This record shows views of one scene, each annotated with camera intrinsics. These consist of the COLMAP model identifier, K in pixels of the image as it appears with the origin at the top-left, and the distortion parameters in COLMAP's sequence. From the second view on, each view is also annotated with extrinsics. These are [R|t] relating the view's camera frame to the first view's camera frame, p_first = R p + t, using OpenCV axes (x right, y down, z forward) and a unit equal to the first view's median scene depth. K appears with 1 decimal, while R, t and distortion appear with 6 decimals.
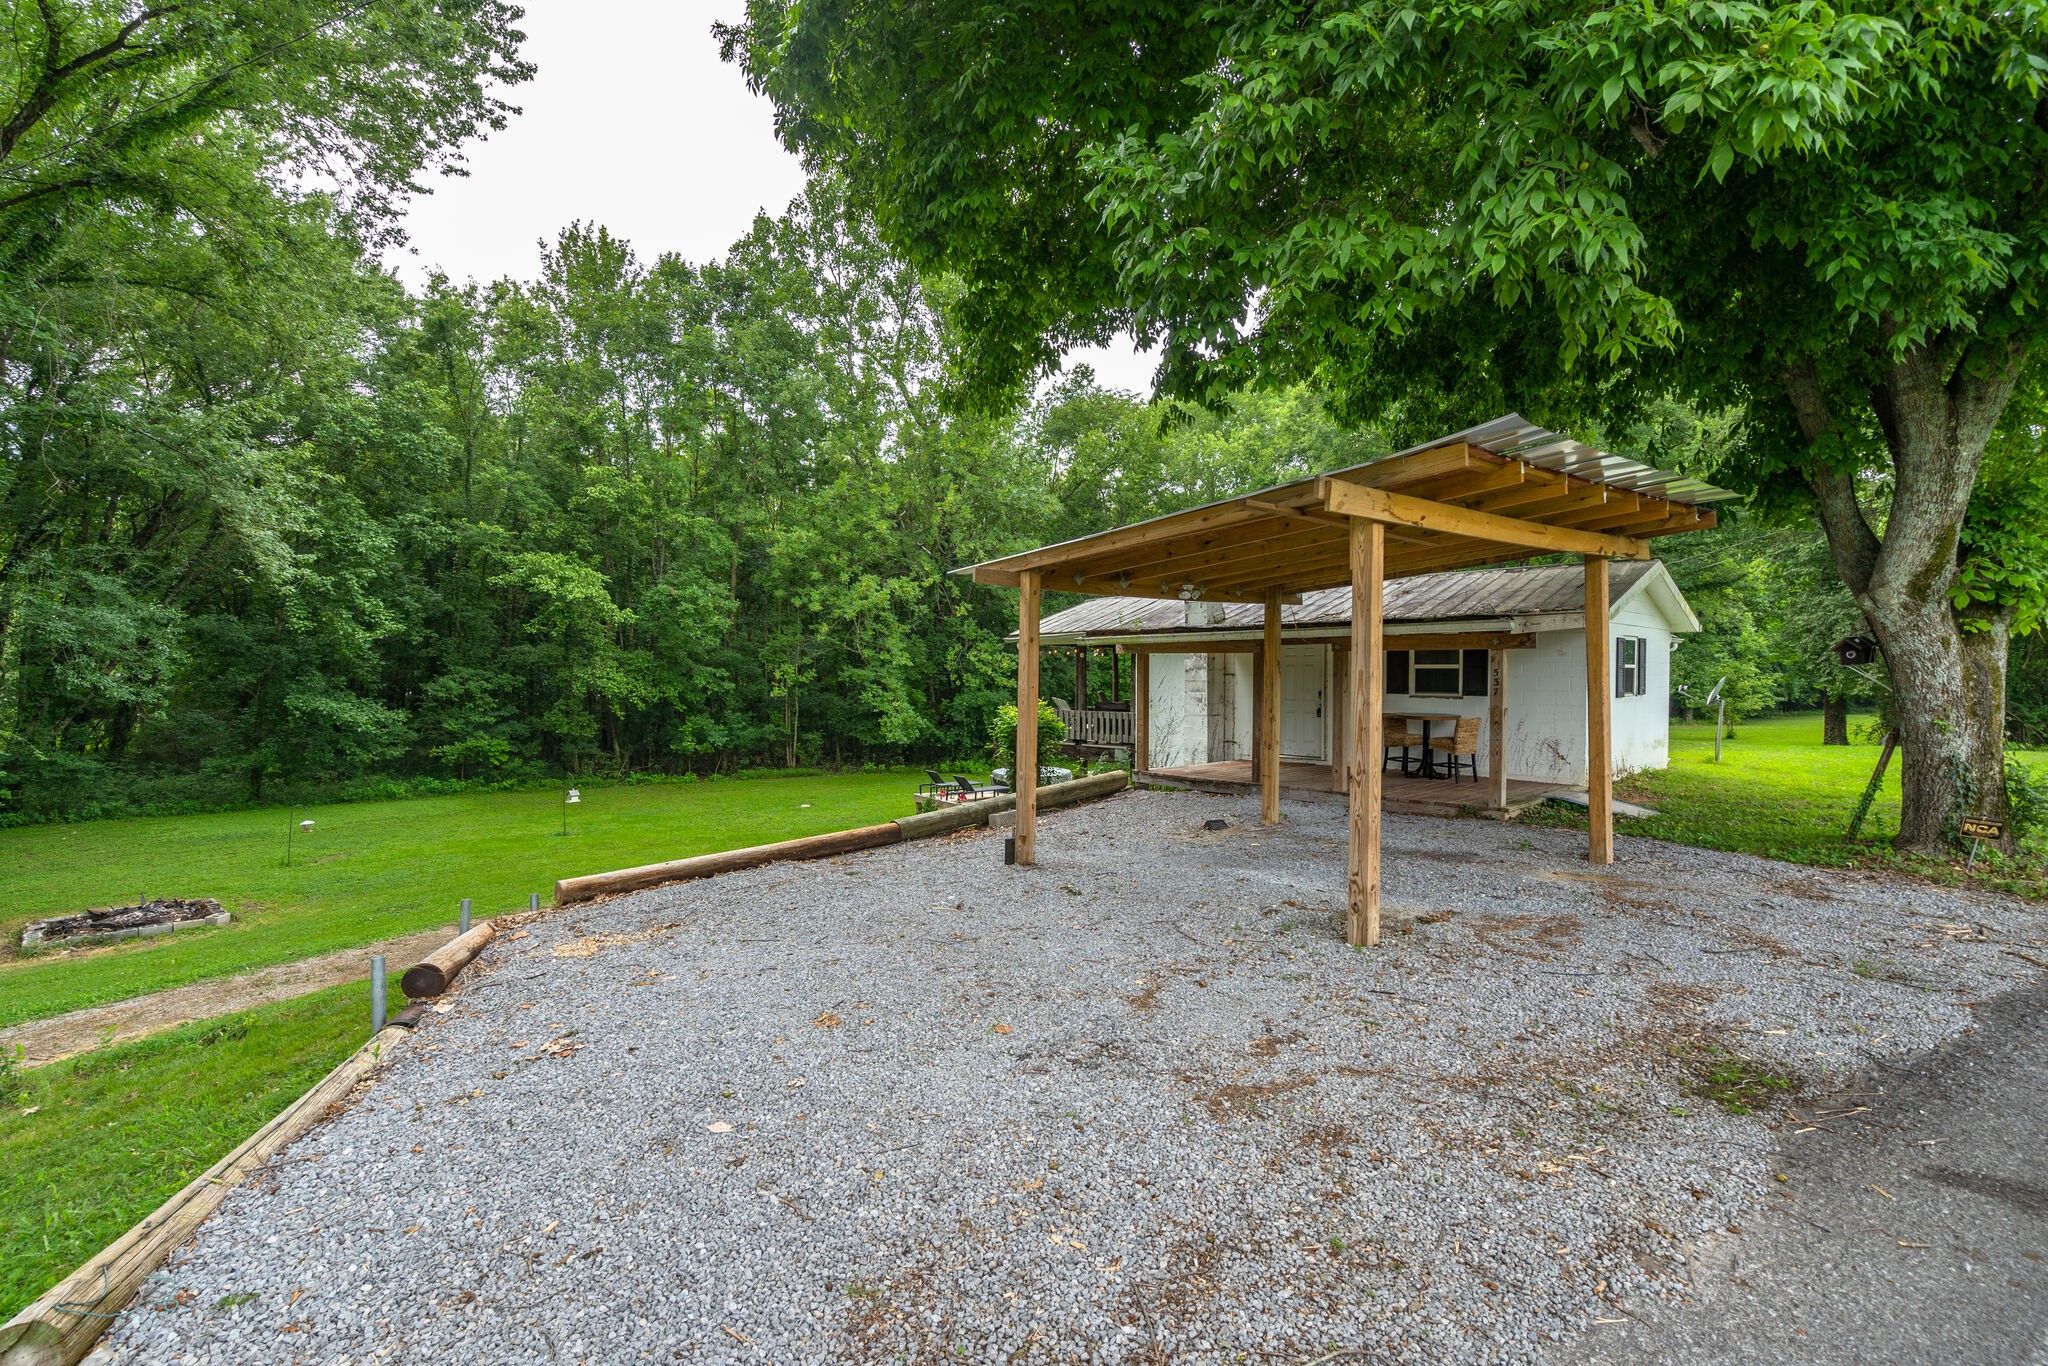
lens RADIAL K [[922.9, 0, 1020.3], [0, 922.9, 680.2], [0, 0, 1]] dist [-0.008366, 0.002760]
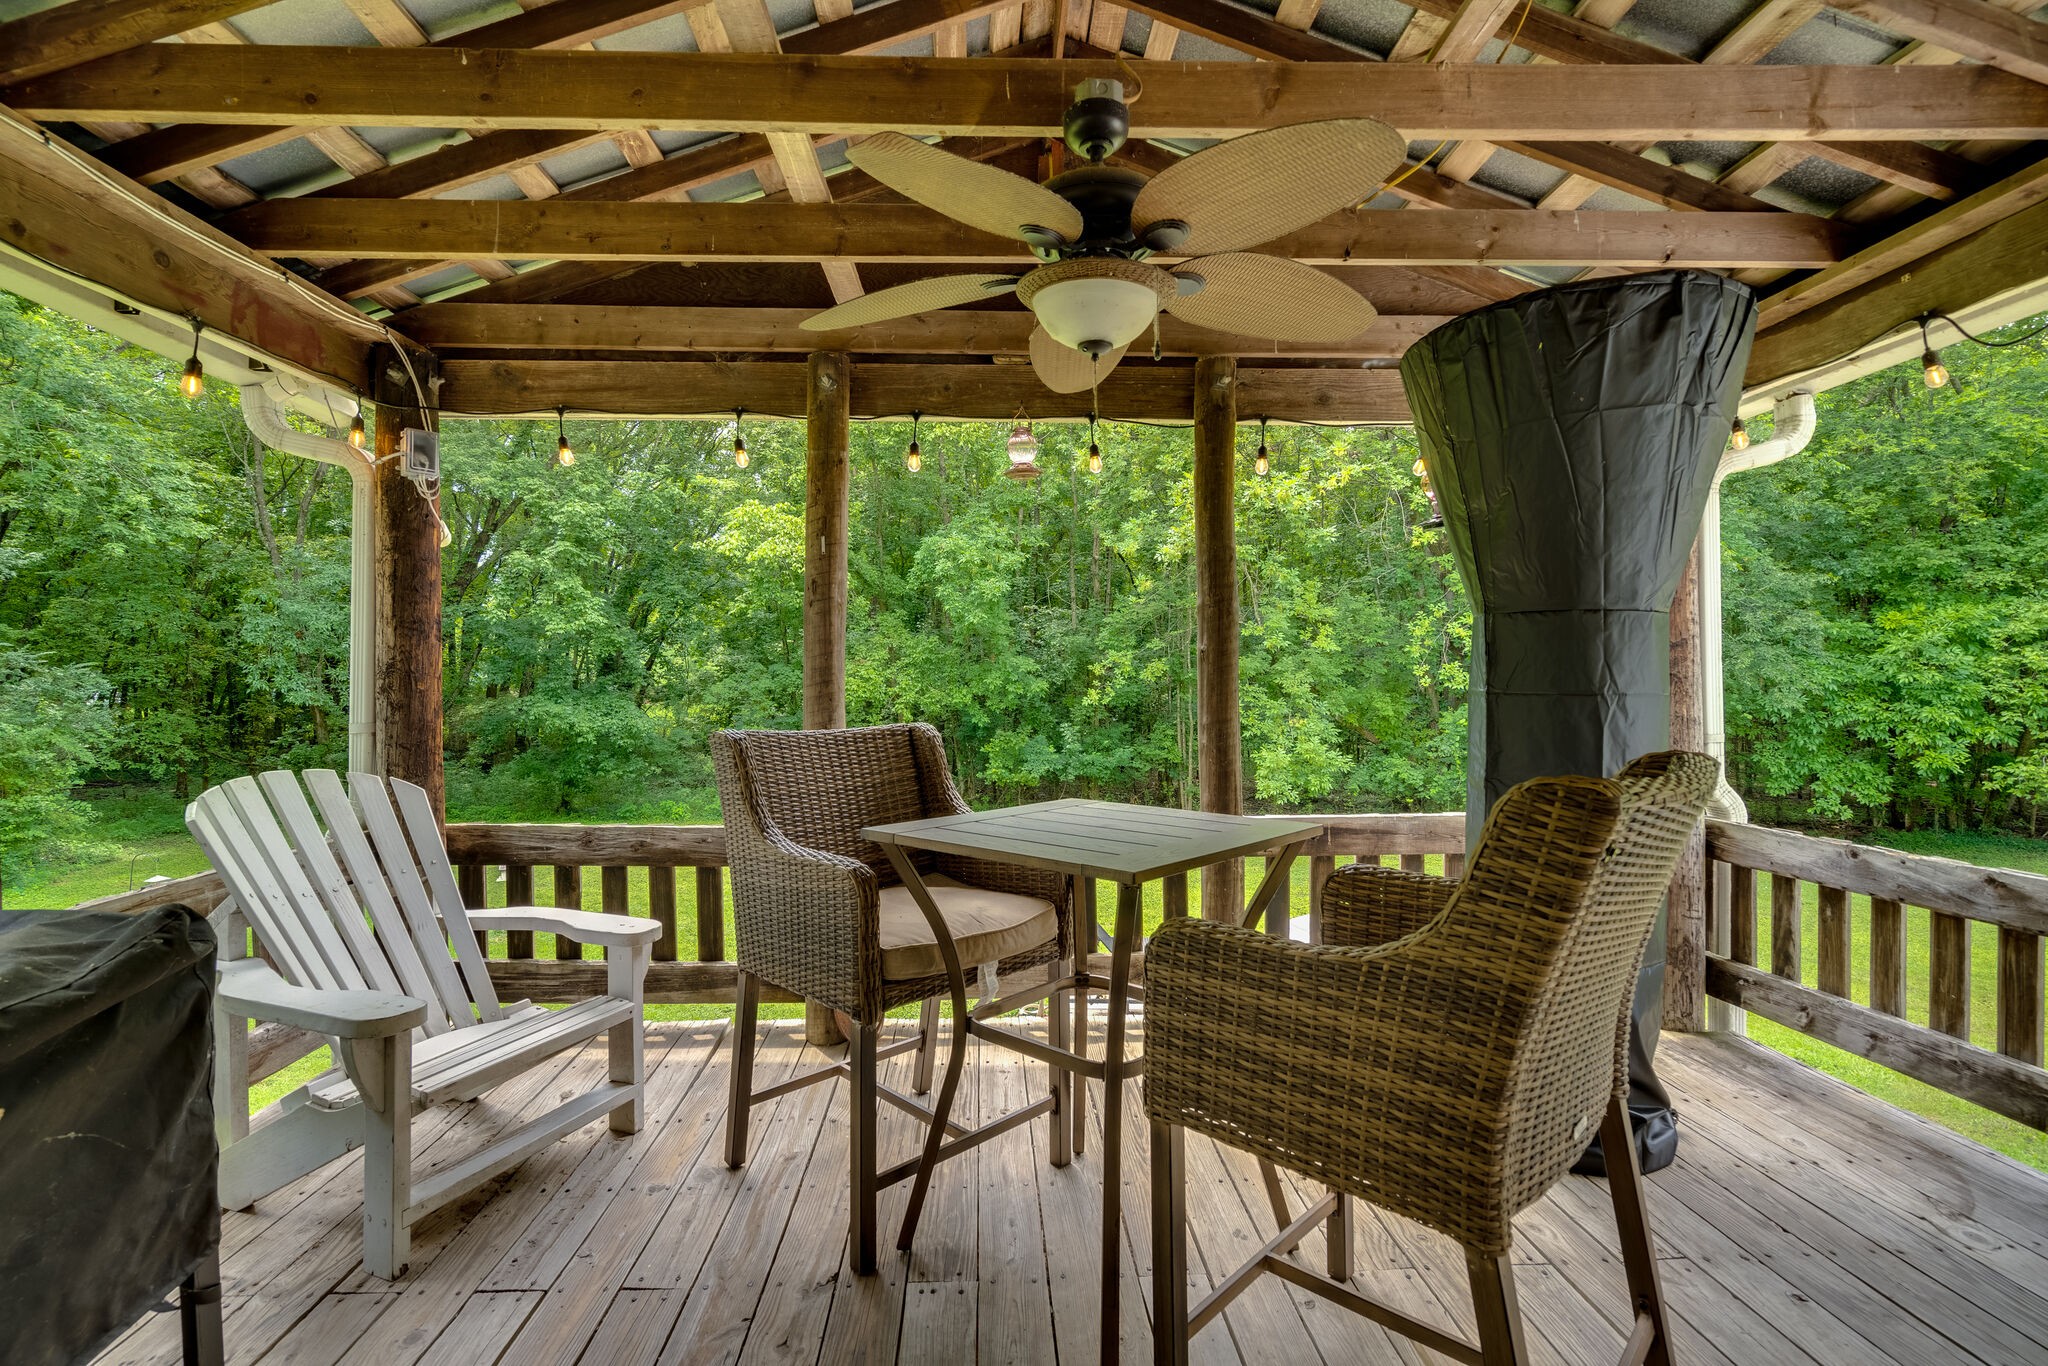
lens RADIAL K [[922.9, 0, 1020.6], [0, 922.9, 677.1], [0, 0, 1]] dist [-0.008366, 0.002760]
pose [[0.757536, -0.002979, -0.652786, 0.099415], [0.005483, 0.999983, 0.001800, -0.001856], [0.652770, -0.004943, 0.757540, 0.548418]]
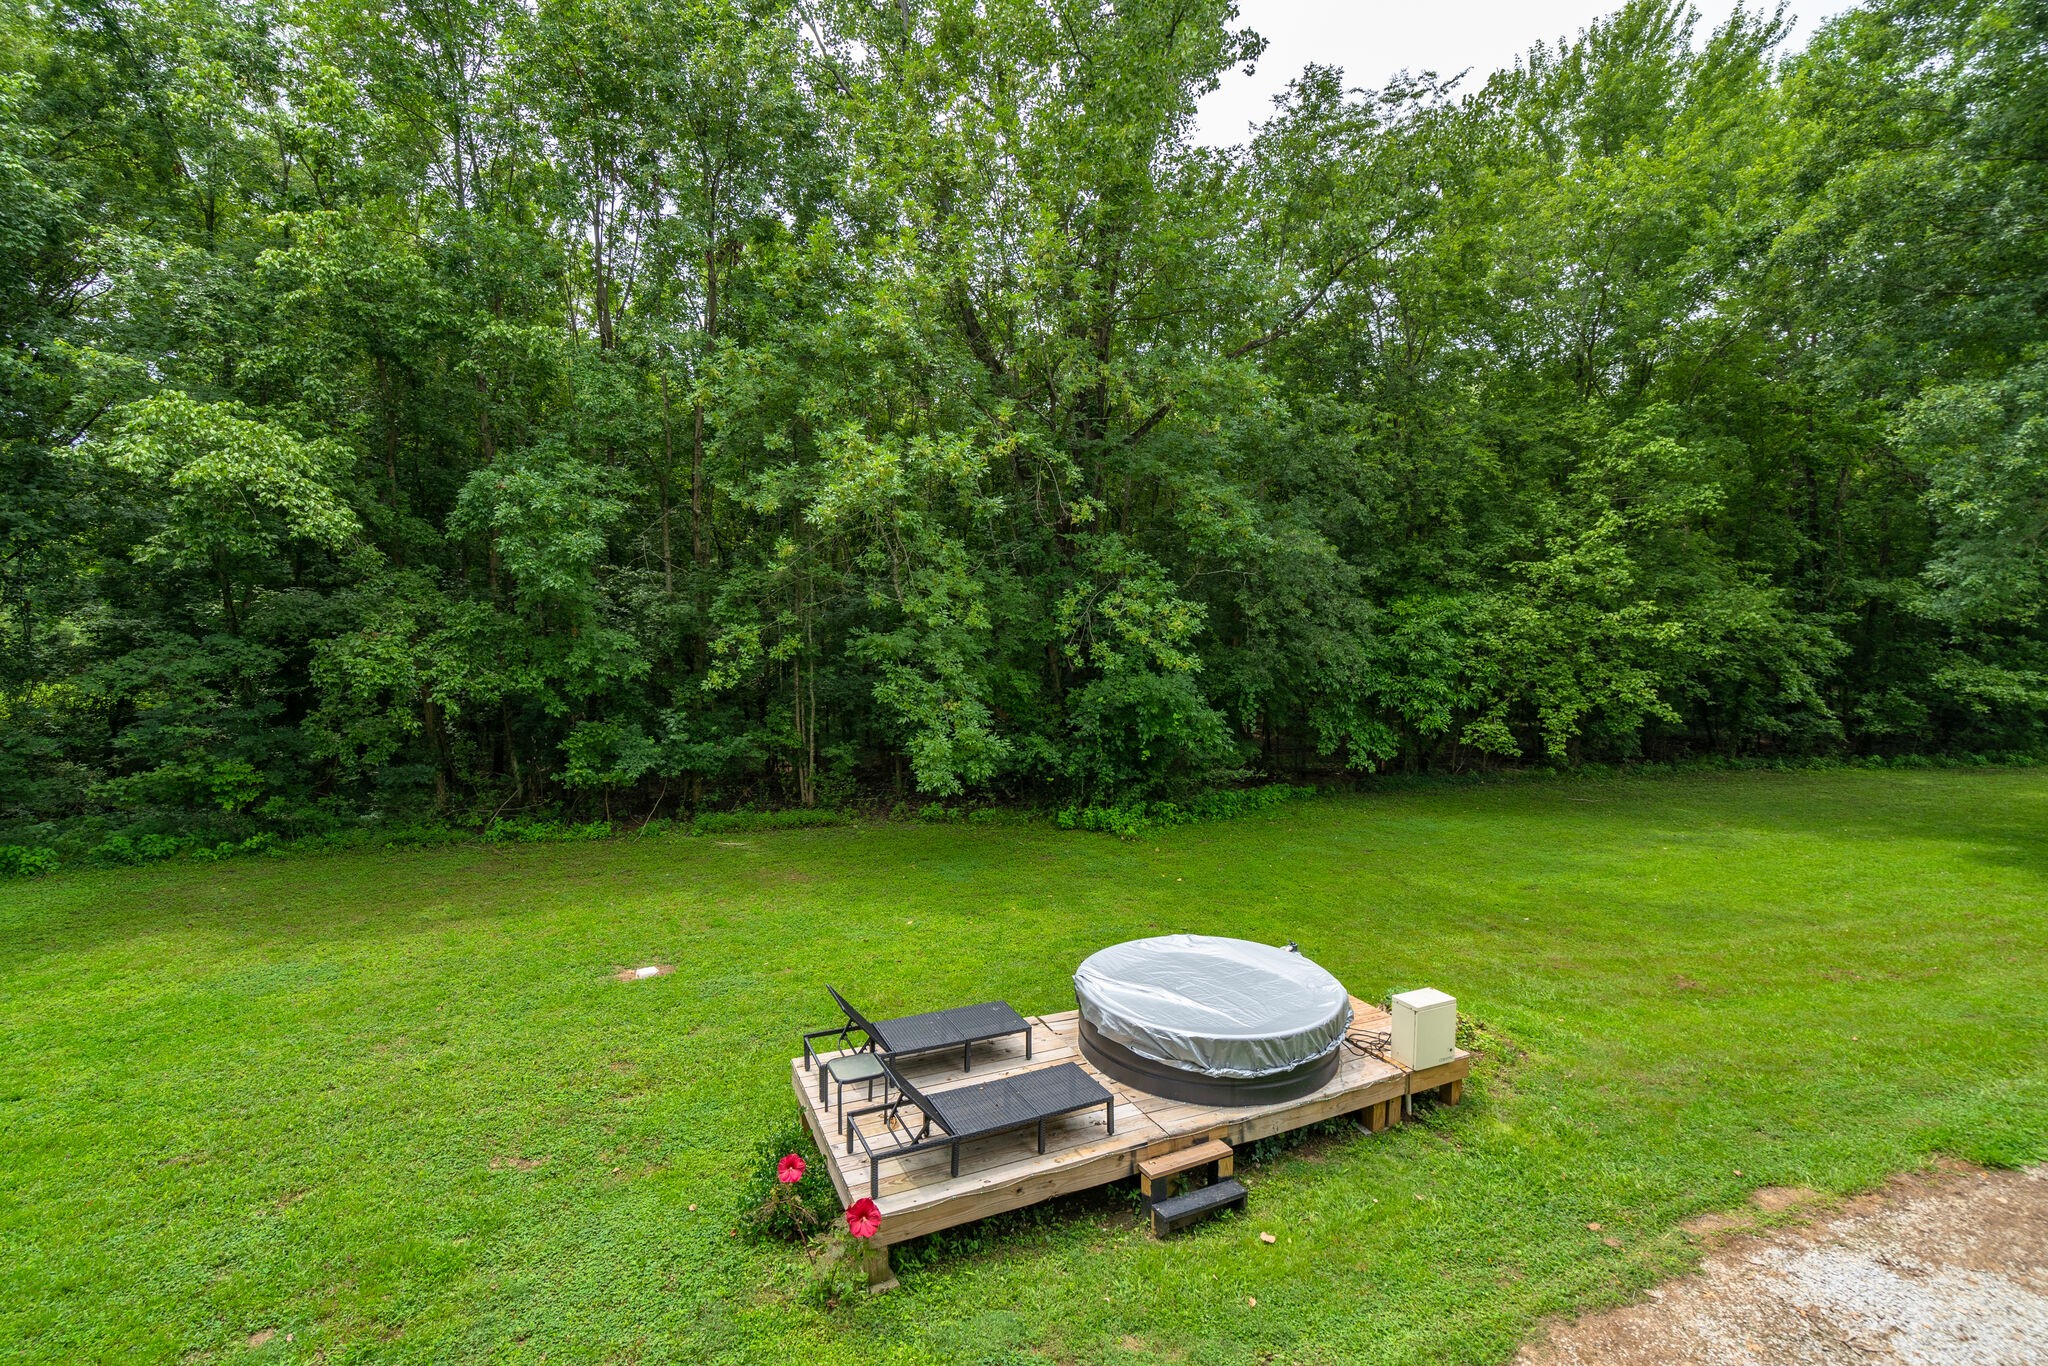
lens RADIAL K [[922.9, 0, 1020.9], [0, 922.9, 680.3], [0, 0, 1]] dist [-0.008366, 0.002760]
pose [[0.974477, 0.009505, -0.224286, 0.013009], [0.001256, 0.998857, 0.047784, -0.012027], [0.224484, -0.046847, 0.973351, 0.584123]]
